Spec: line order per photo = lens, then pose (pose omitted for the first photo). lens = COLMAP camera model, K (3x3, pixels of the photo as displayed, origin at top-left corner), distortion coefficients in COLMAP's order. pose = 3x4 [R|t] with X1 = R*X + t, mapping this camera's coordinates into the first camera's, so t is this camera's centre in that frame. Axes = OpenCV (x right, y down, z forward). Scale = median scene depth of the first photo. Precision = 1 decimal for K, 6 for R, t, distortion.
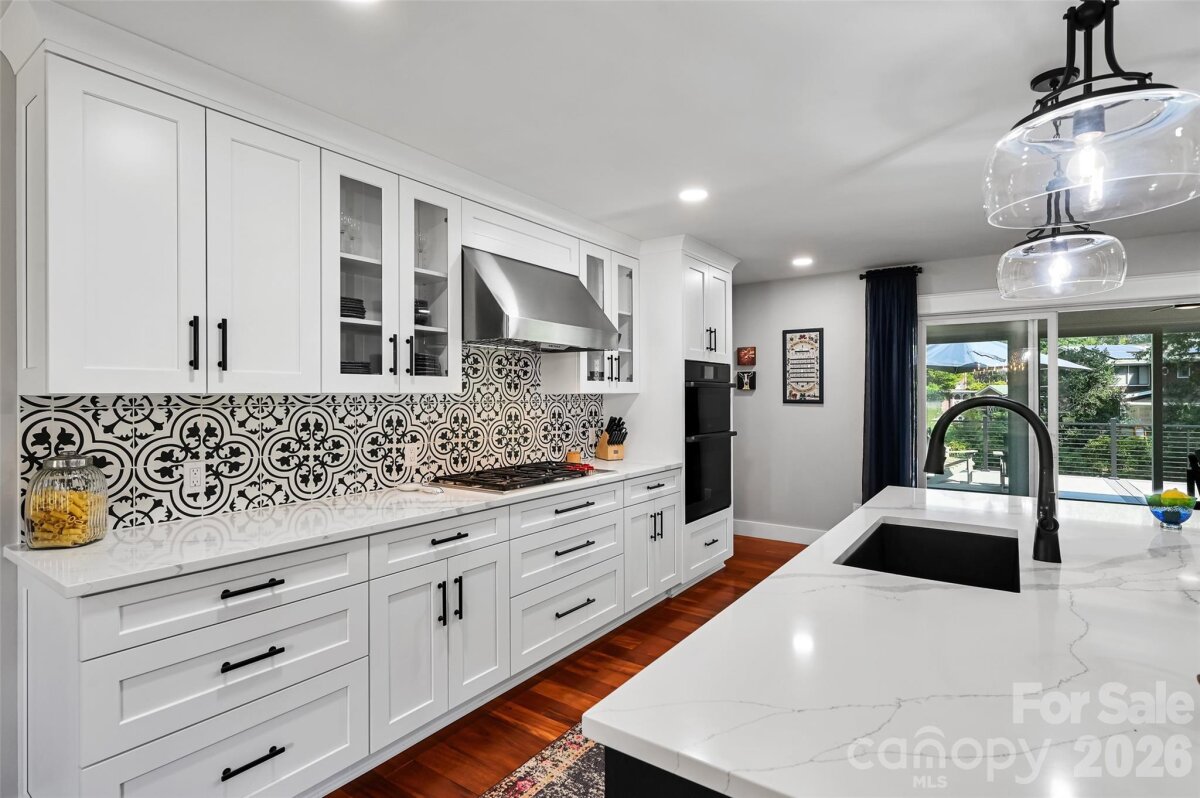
lens RADIAL K [[586.1, 0, 600.0], [0, 586.1, 399.0], [0, 0, 1]] dist [-0.001447, 0.000060]
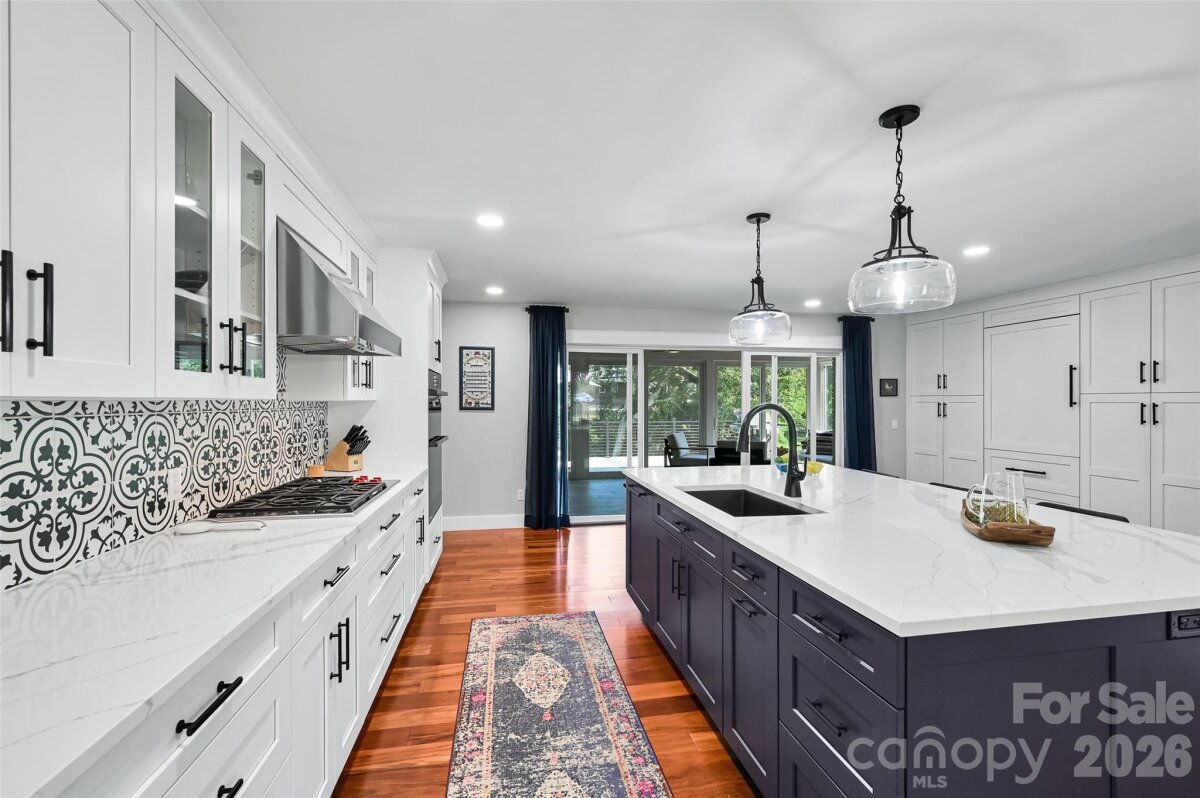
lens RADIAL K [[519.9, 0, 599.0], [0, 519.9, 404.8], [0, 0, 1]] dist [-0.000122, 0.000341]
pose [[0.695086, -0.001538, 0.718925, -0.474884], [0.004476, 0.999988, -0.002188, 0.001302], [-0.718913, 0.004739, 0.695084, 0.204385]]
